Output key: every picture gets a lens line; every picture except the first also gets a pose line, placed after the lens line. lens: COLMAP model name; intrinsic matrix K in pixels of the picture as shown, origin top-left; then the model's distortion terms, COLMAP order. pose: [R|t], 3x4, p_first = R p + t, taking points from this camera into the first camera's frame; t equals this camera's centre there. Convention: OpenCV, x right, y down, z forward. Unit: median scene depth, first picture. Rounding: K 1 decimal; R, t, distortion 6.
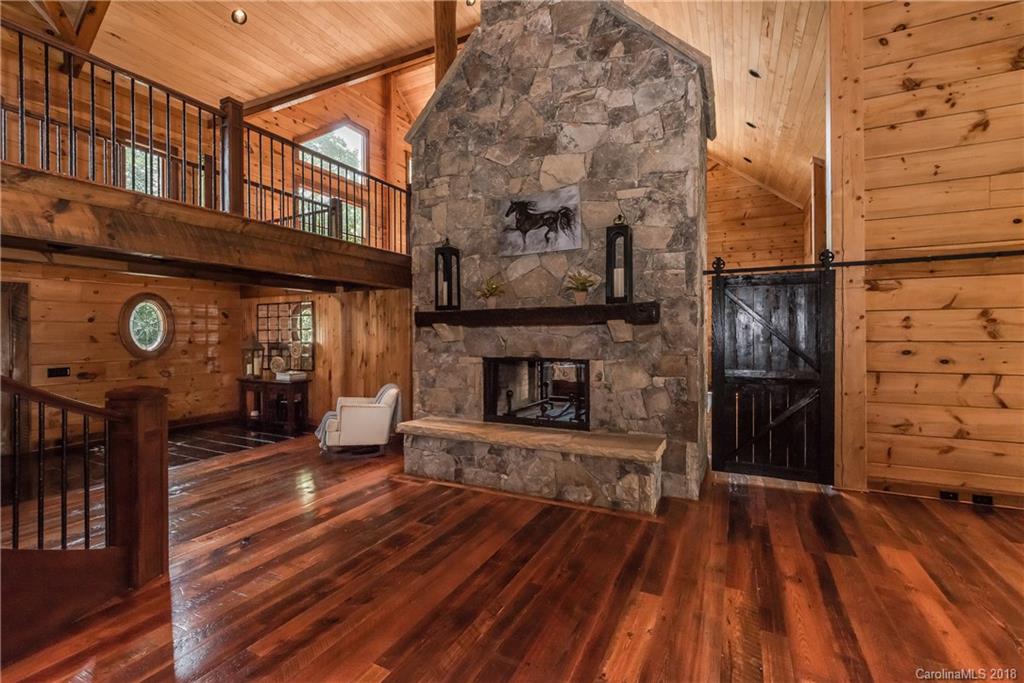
lens RADIAL K [[446.3, 0, 510.5], [0, 446.3, 334.2], [0, 0, 1]] dist [0.000510, 0.000623]
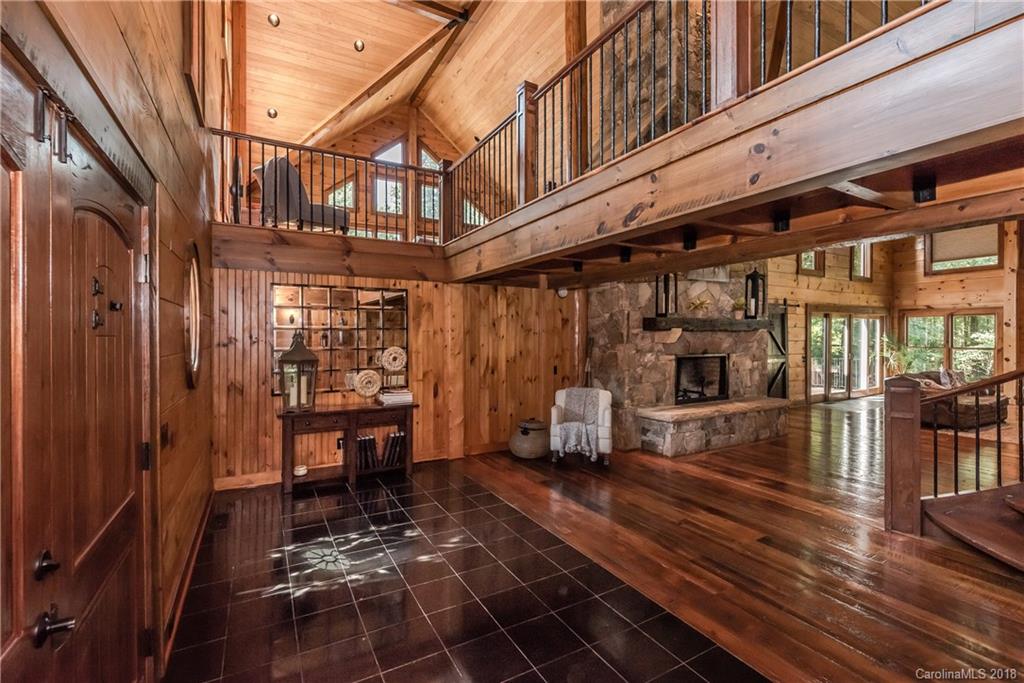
lens RADIAL K [[446.3, 0, 519.6], [0, 446.3, 344.6], [0, 0, 1]] dist [0.000510, 0.000623]
pose [[0.555677, -0.008776, 0.831352, -1.566303], [-0.001417, 0.999933, 0.011502, 0.009186], [-0.831397, -0.007569, 0.555628, 0.761895]]
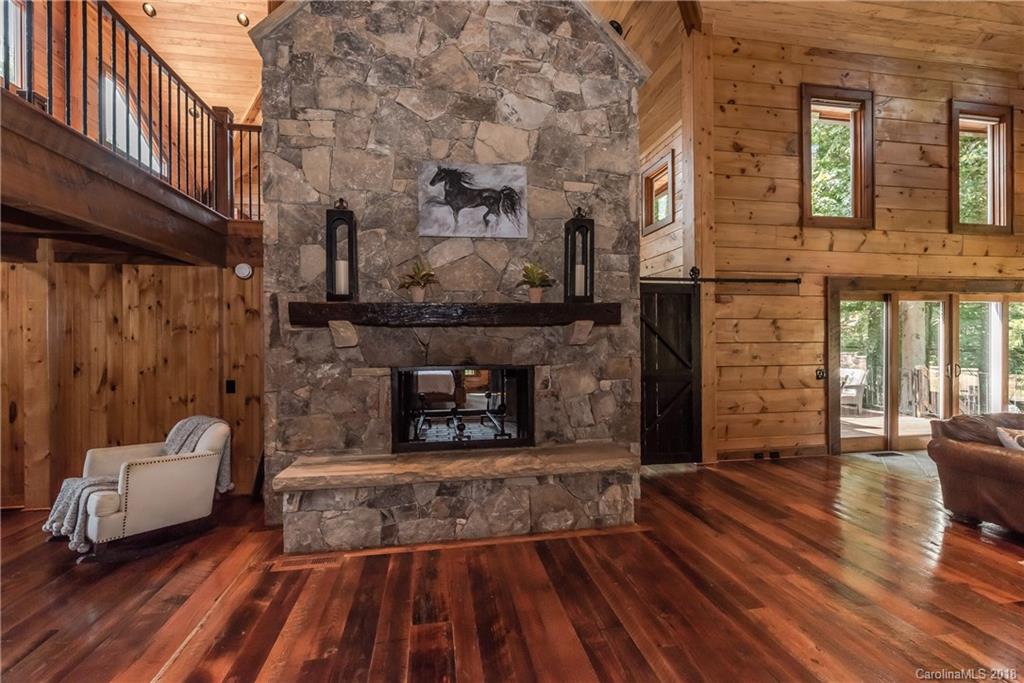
lens RADIAL K [[446.3, 0, 509.4], [0, 446.3, 337.1], [0, 0, 1]] dist [0.000510, 0.000623]
pose [[0.802265, 0.002708, 0.596961, -0.400945], [0.001297, 0.999979, -0.006280, 0.007096], [-0.596966, 0.005813, 0.802245, 0.327501]]
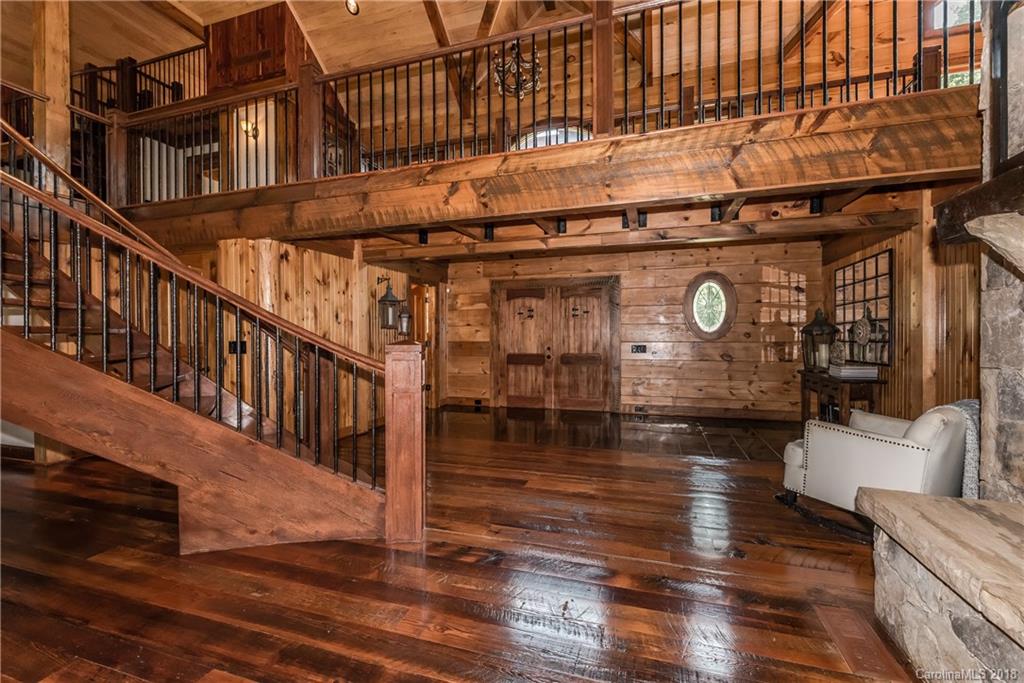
lens RADIAL K [[446.3, 0, 511.2], [0, 446.3, 340.4], [0, 0, 1]] dist [0.000510, 0.000623]
pose [[0.149782, 0.011698, -0.988650, 0.118625], [0.002408, 0.999923, 0.012197, 0.065912], [0.988716, -0.004208, 0.149742, 0.687515]]
